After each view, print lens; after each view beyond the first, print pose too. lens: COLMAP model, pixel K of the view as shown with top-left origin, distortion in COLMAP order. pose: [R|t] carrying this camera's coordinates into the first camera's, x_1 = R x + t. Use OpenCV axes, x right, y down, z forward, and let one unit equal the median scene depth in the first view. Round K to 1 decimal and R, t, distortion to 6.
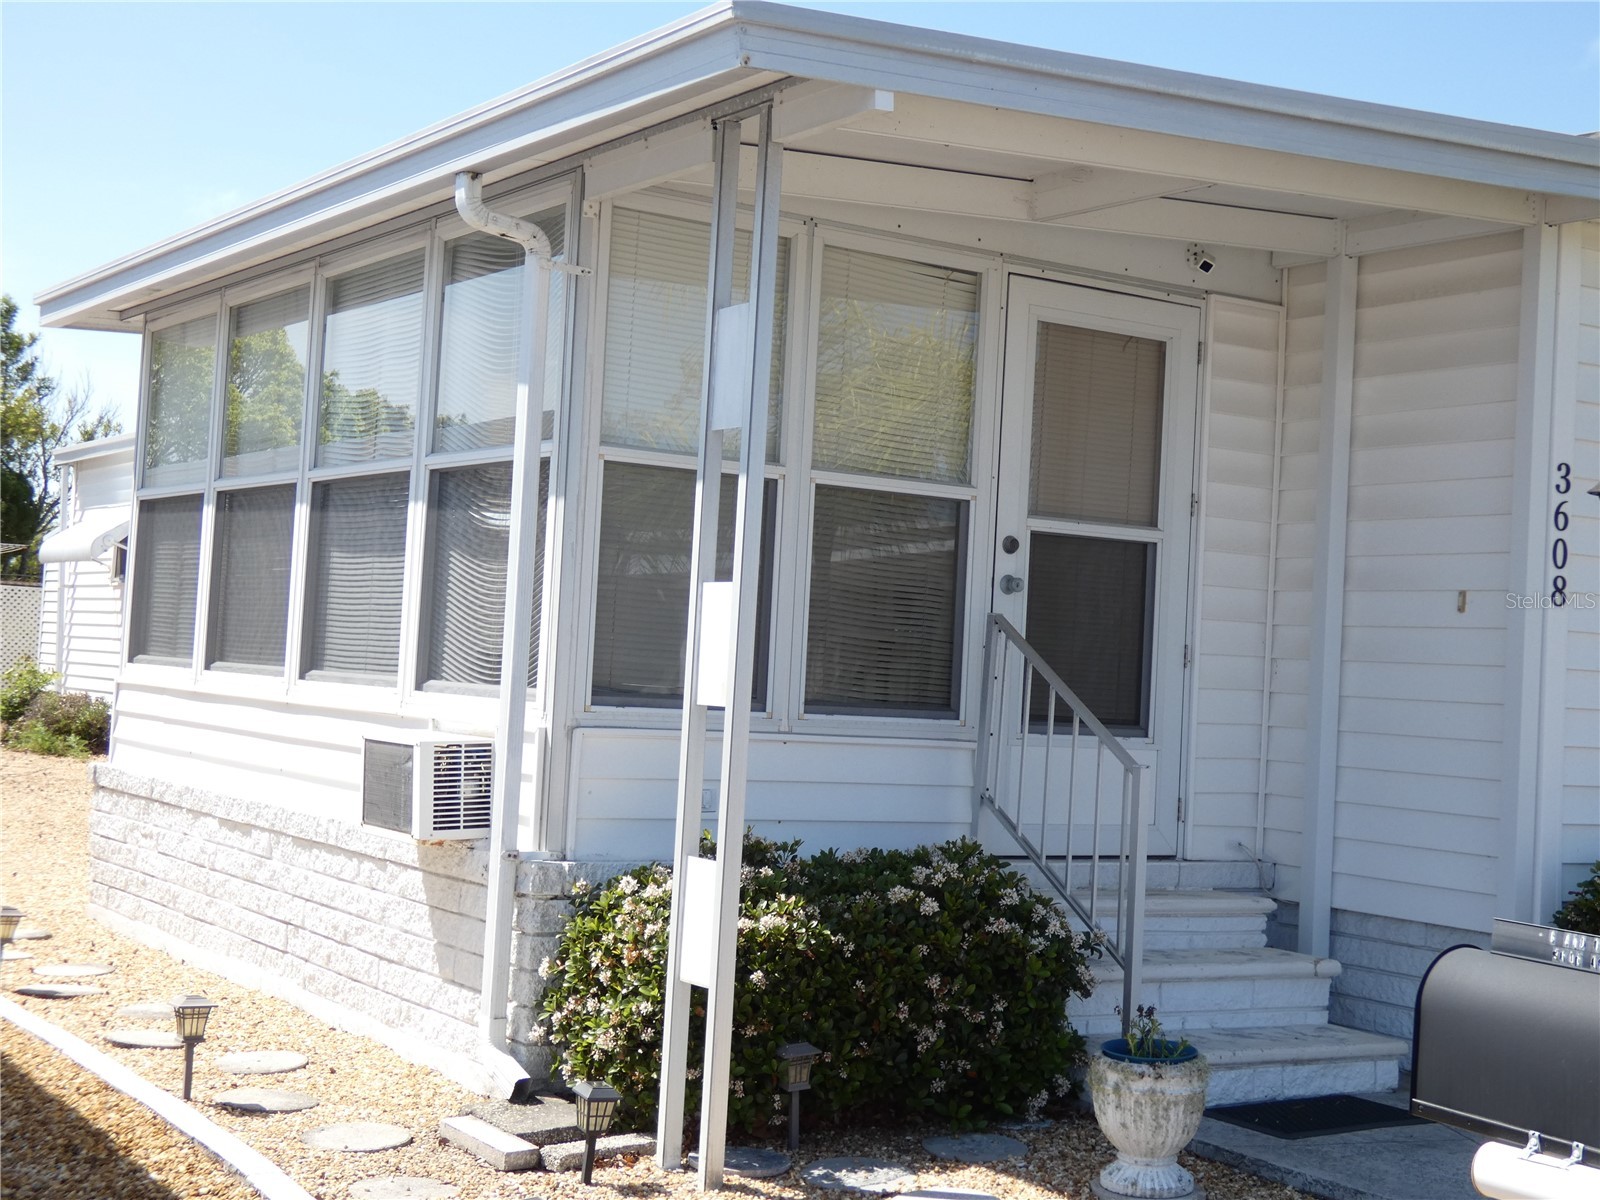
lens RADIAL K [[2220.5, 0, 801.7], [0, 2220.5, 588.7], [0, 0, 1]] dist [0.080063, -0.021922]
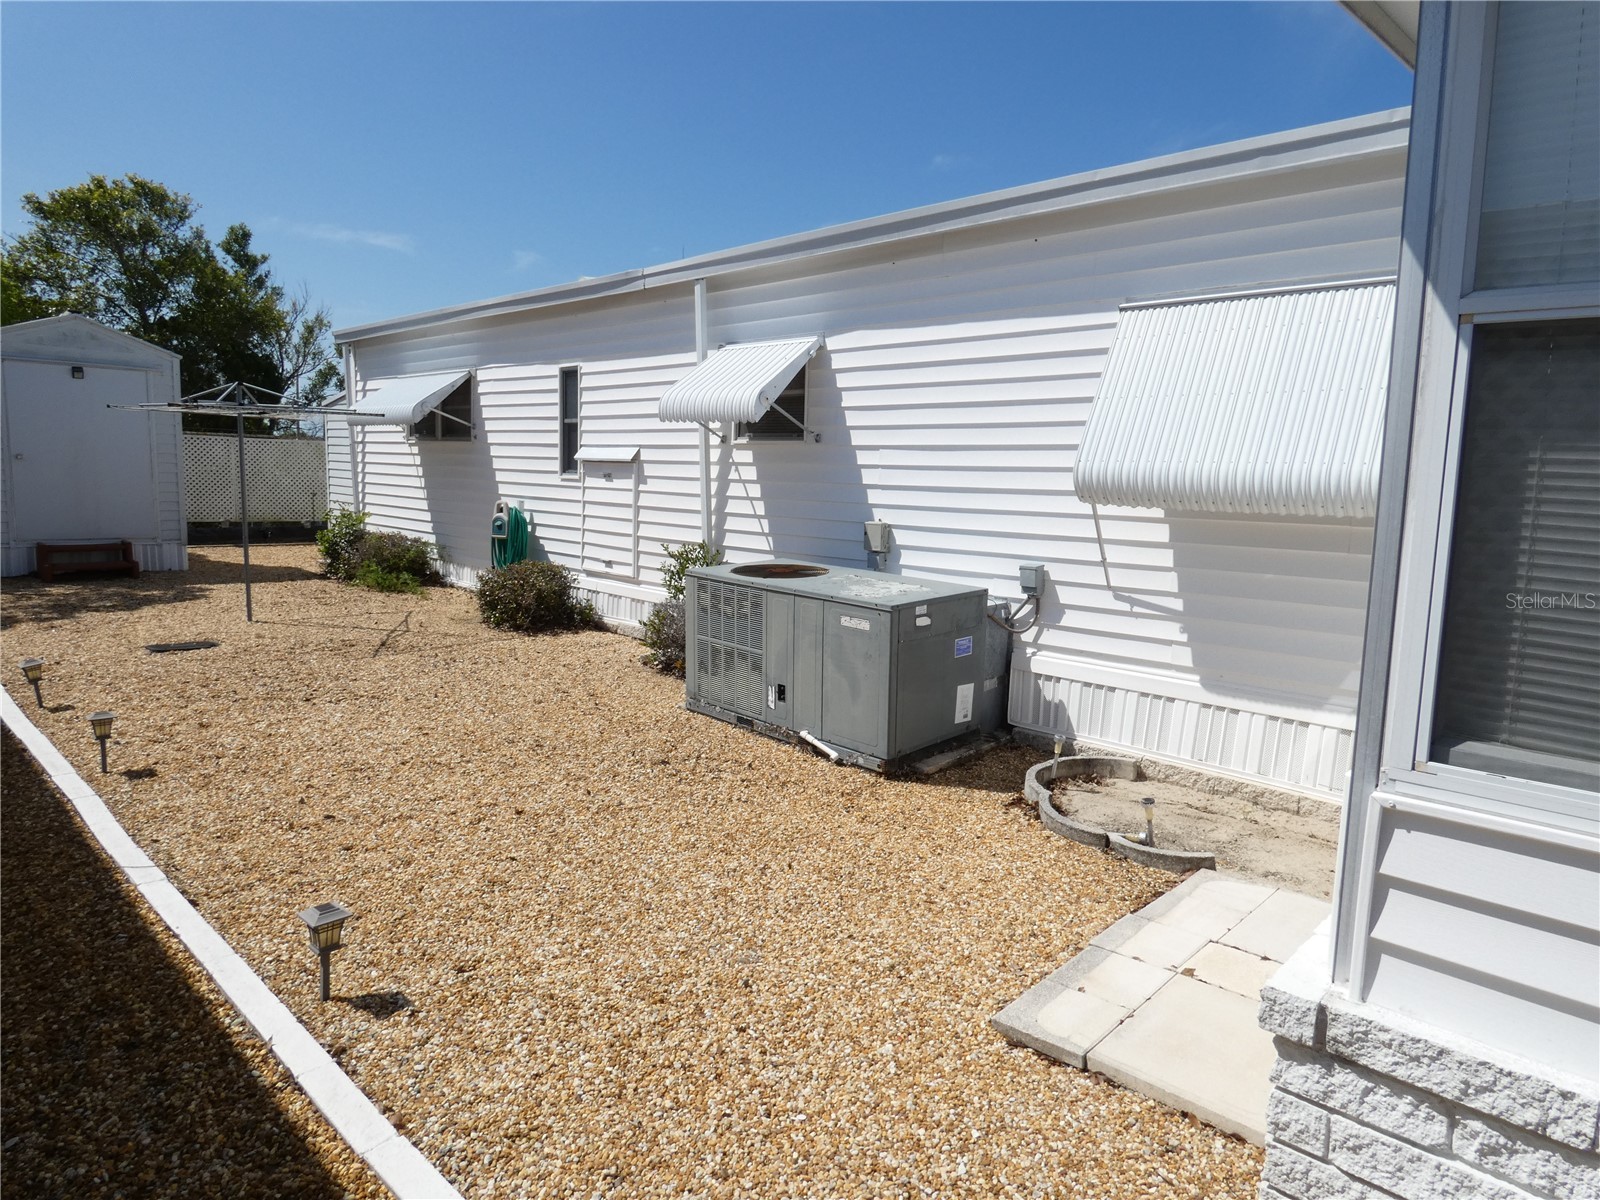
lens RADIAL K [[987.5, 0, 800.0], [0, 987.5, 600.0], [0, 0, 1]] dist [-0.002960, 0.000295]
pose [[0.978393, -0.065286, 0.196176, -0.198867], [0.026989, 0.981047, 0.191883, -0.014248], [-0.204986, -0.182442, 0.961611, 0.397314]]
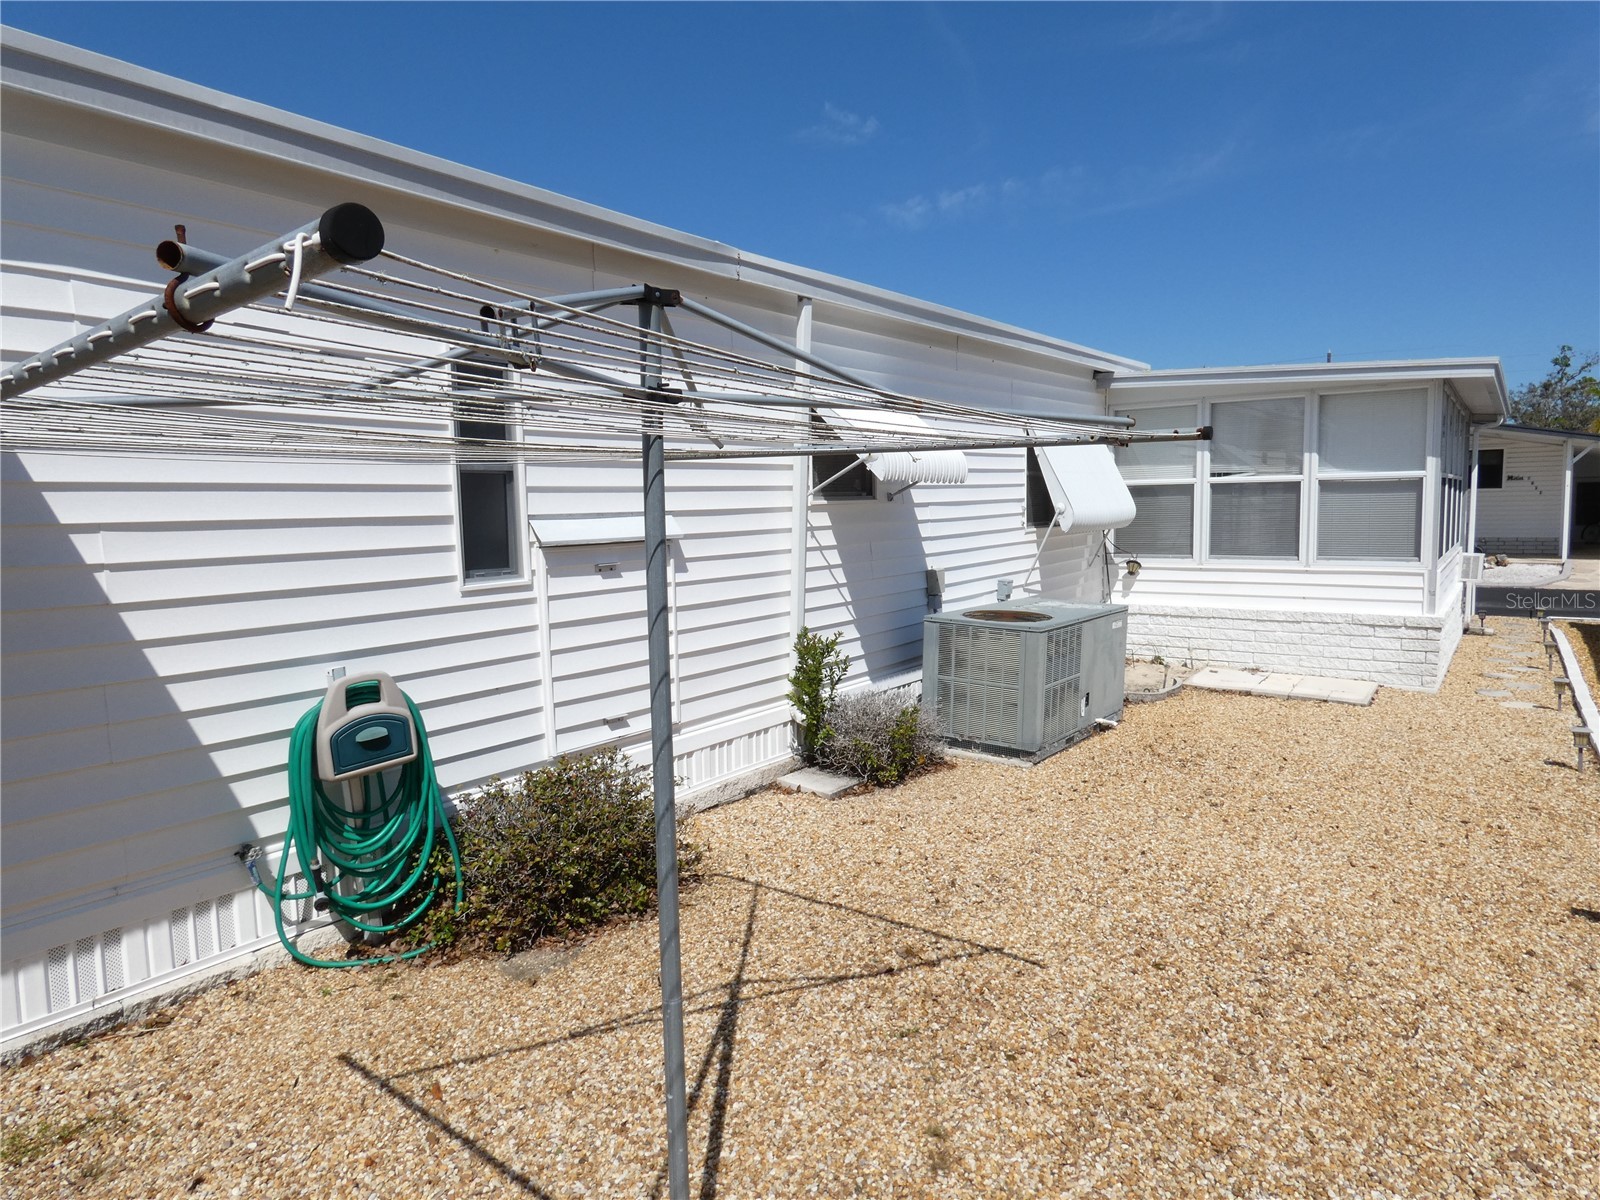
lens RADIAL K [[960.1, 0, 807.7], [0, 960.1, 597.1], [0, 0, 1]] dist [-0.008230, -0.002935]
pose [[-0.348765, -0.144963, 0.925931, -0.398537], [-0.040076, 0.989368, 0.139800, -0.014566], [-0.936353, 0.011650, -0.350867, 0.815755]]
